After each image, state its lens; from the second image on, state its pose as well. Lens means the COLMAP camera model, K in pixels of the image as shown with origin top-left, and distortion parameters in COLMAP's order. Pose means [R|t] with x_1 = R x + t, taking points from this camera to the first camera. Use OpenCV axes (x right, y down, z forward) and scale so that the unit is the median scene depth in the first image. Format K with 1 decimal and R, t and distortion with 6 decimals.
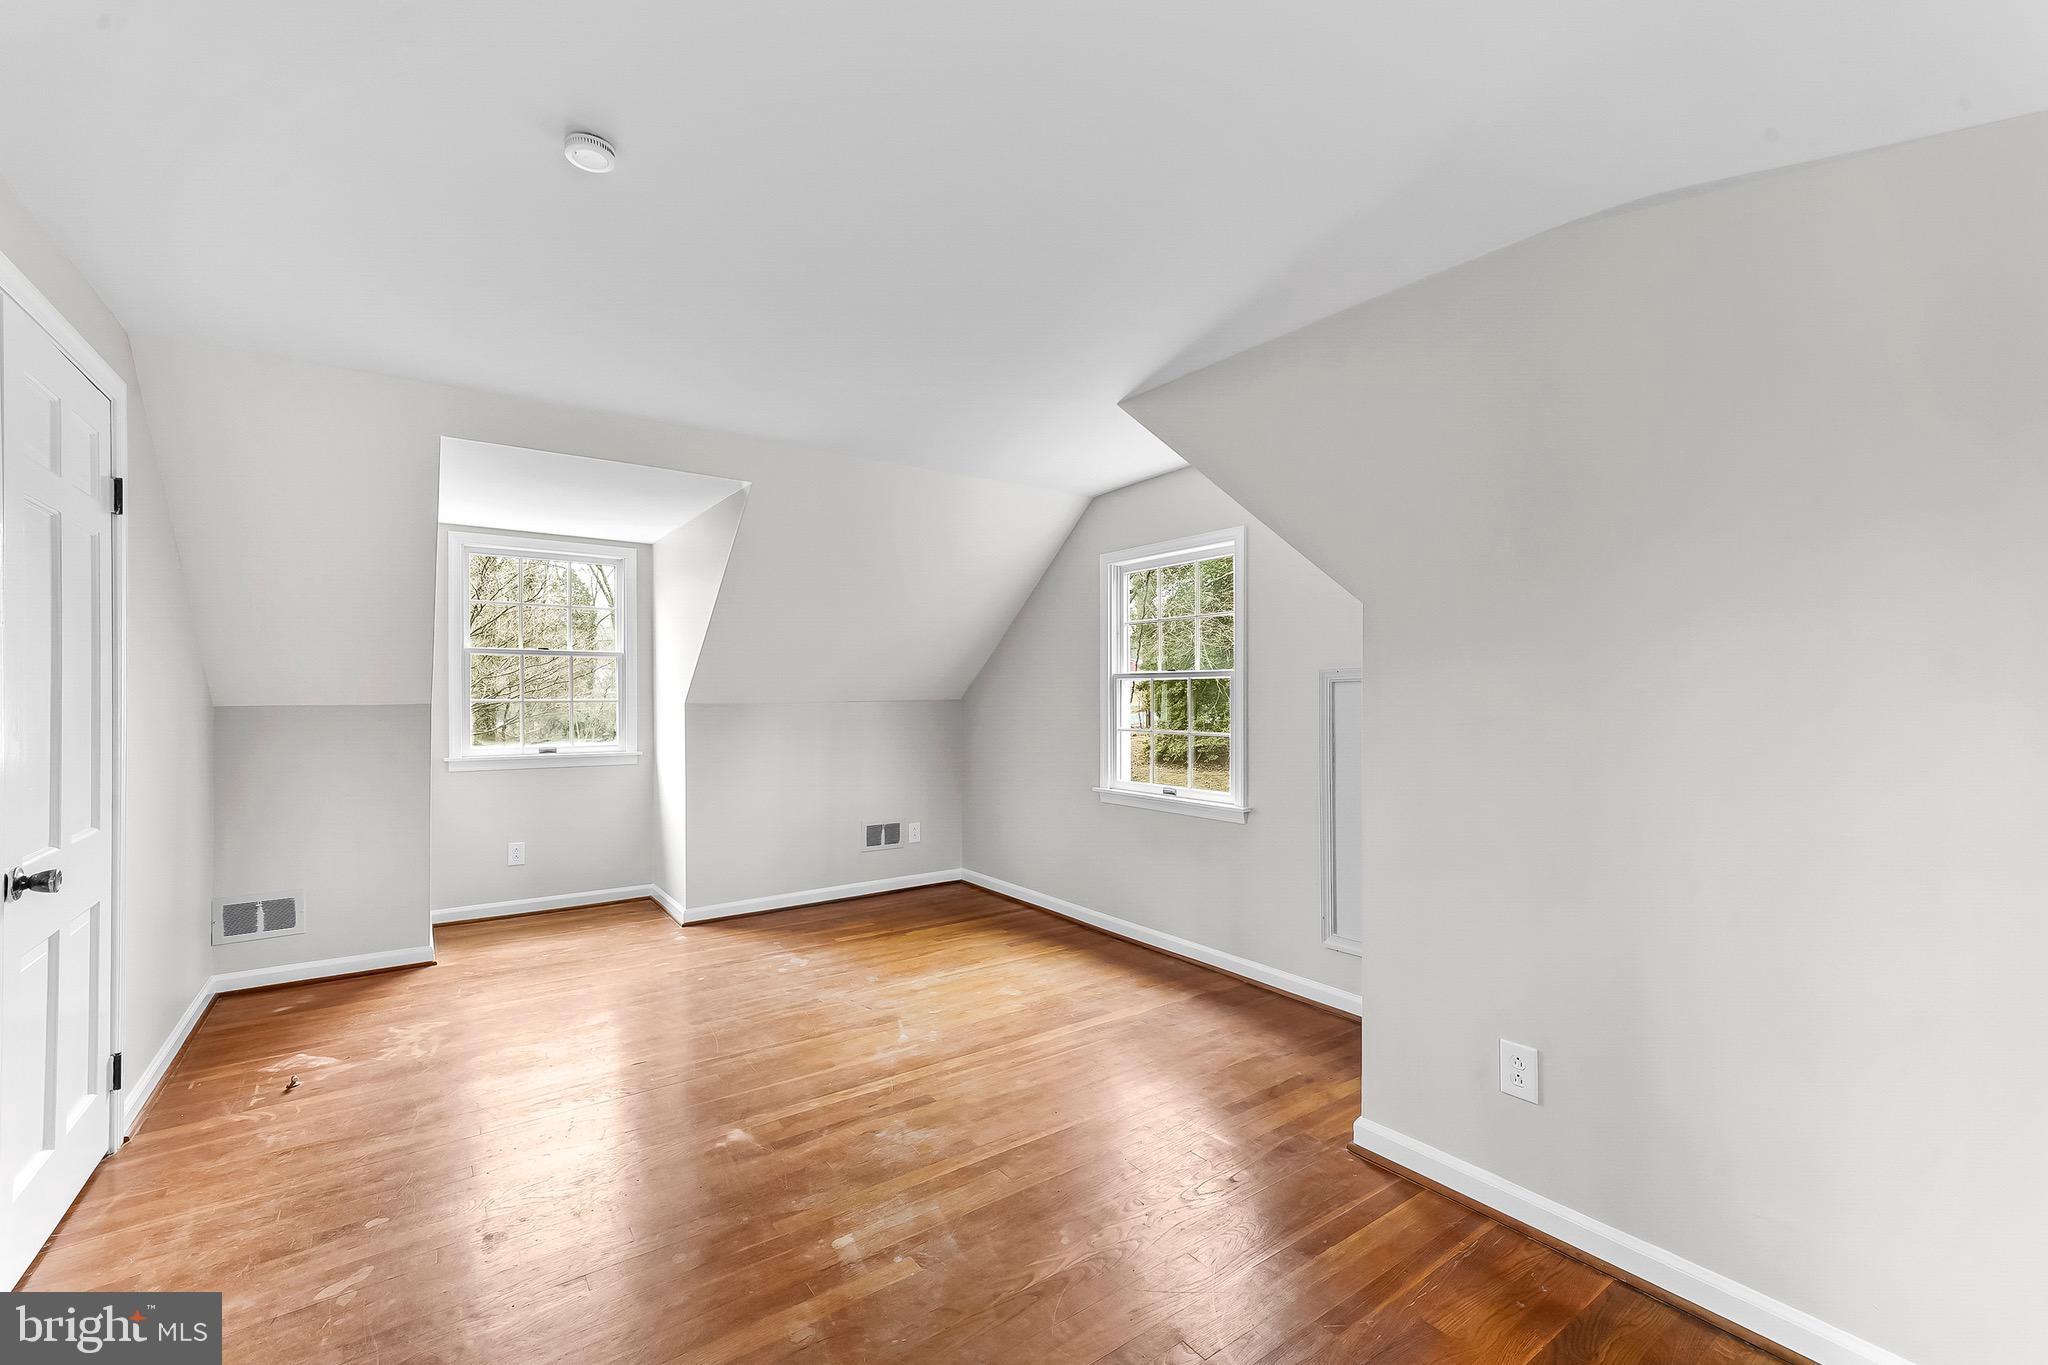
lens RADIAL K [[856.0, 0, 1015.5], [0, 856.0, 698.1], [0, 0, 1]] dist [0.000537, 0.000036]
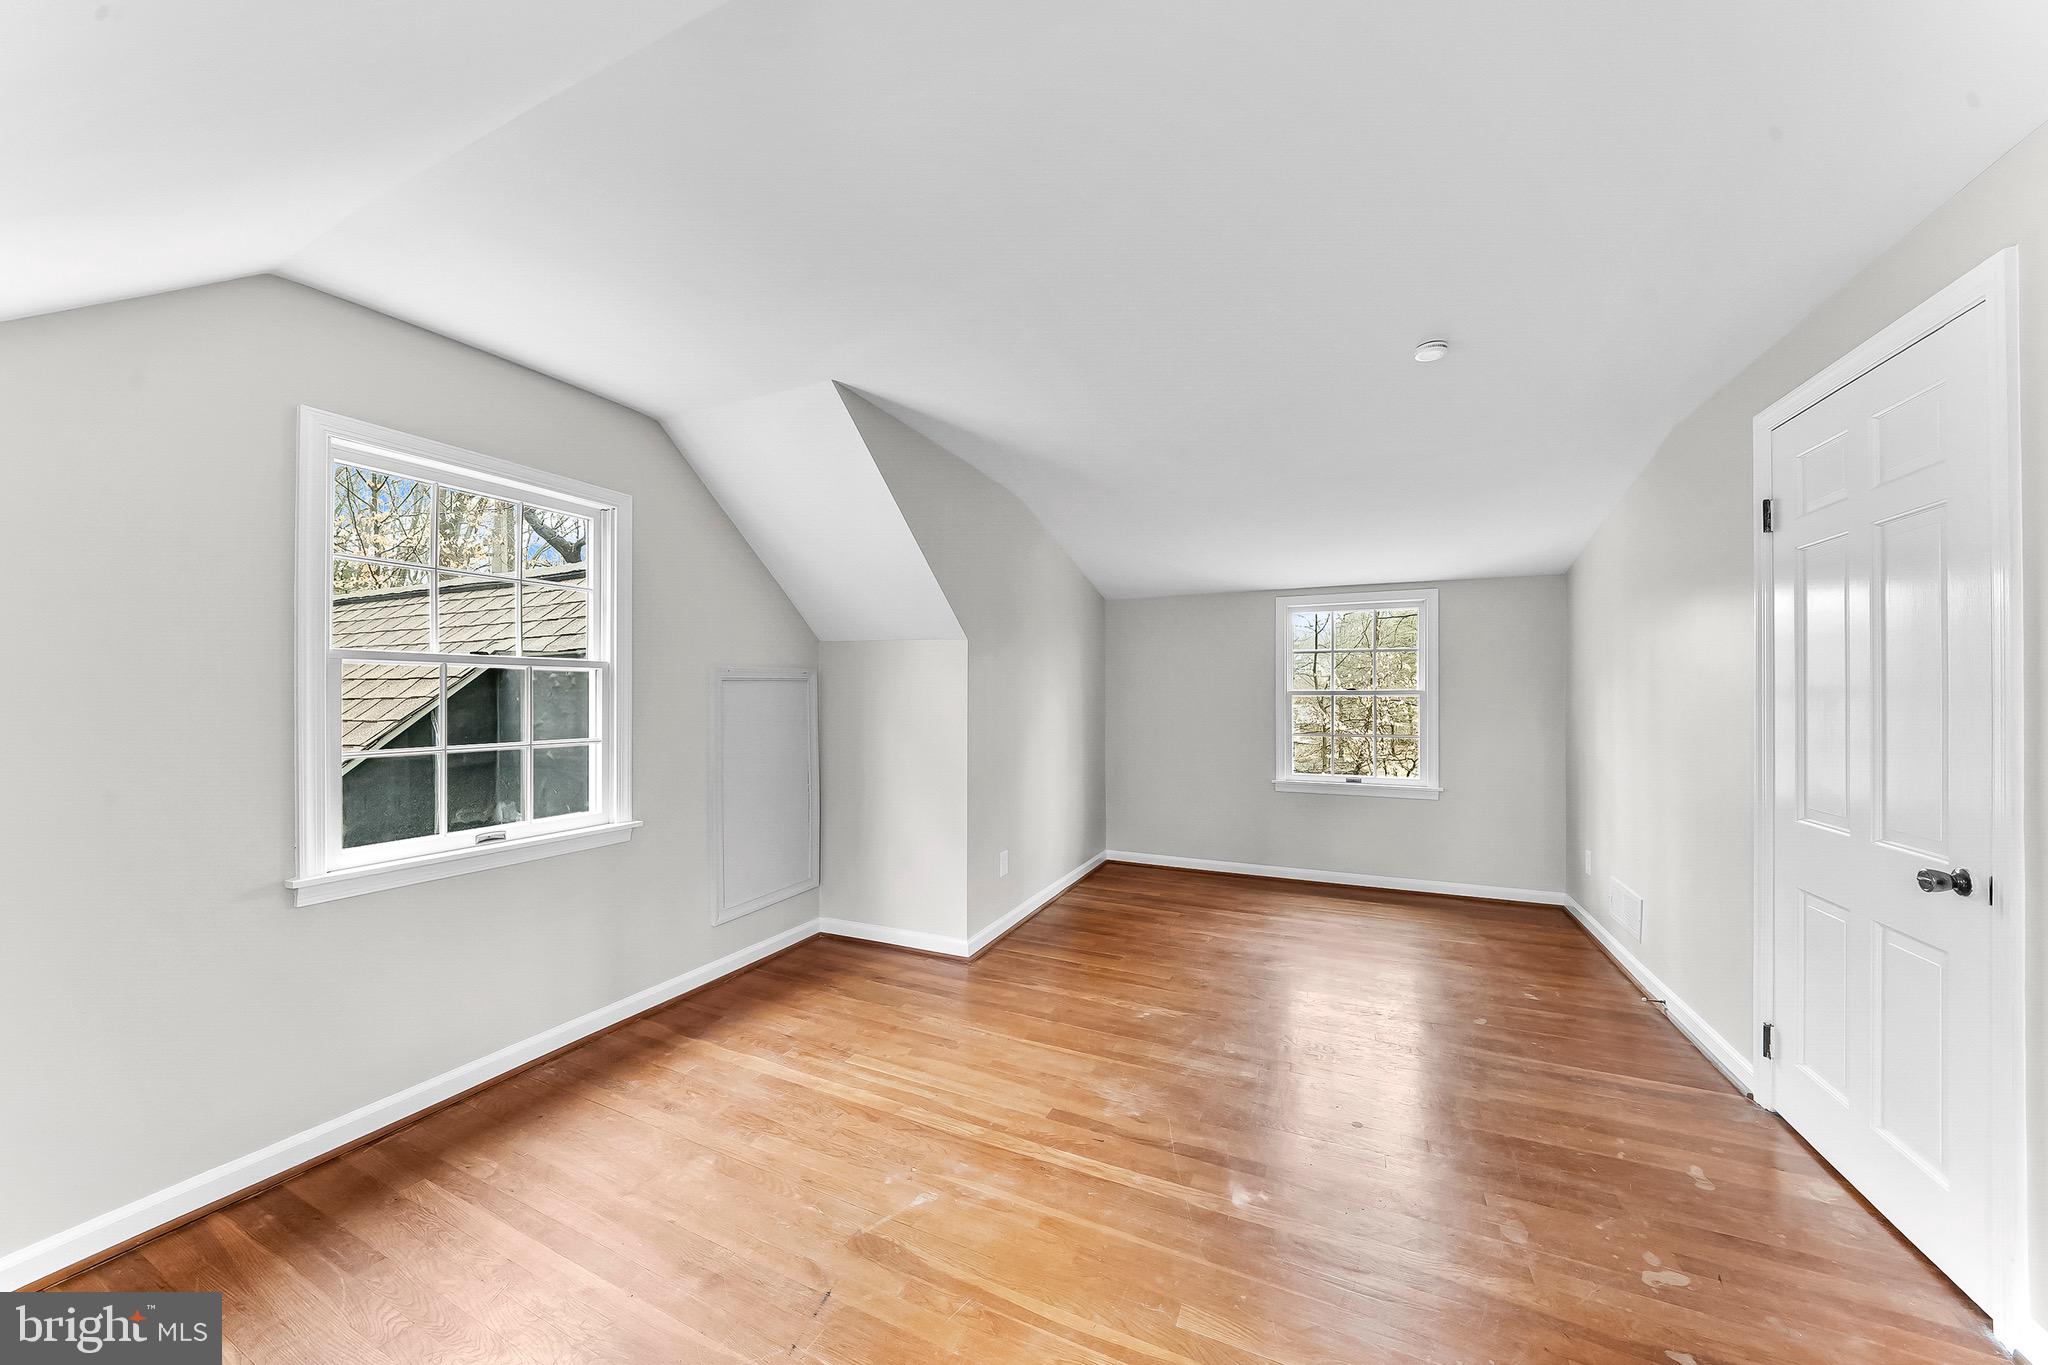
lens RADIAL K [[710.7, 0, 1016.8], [0, 710.7, 697.5], [0, 0, 1]] dist [-0.001223, 0.000002]
pose [[-0.494325, -0.009584, 0.869224, -0.672994], [-0.003406, 0.999953, 0.009089, -0.006603], [-0.869270, 0.001532, -0.494335, 1.248154]]
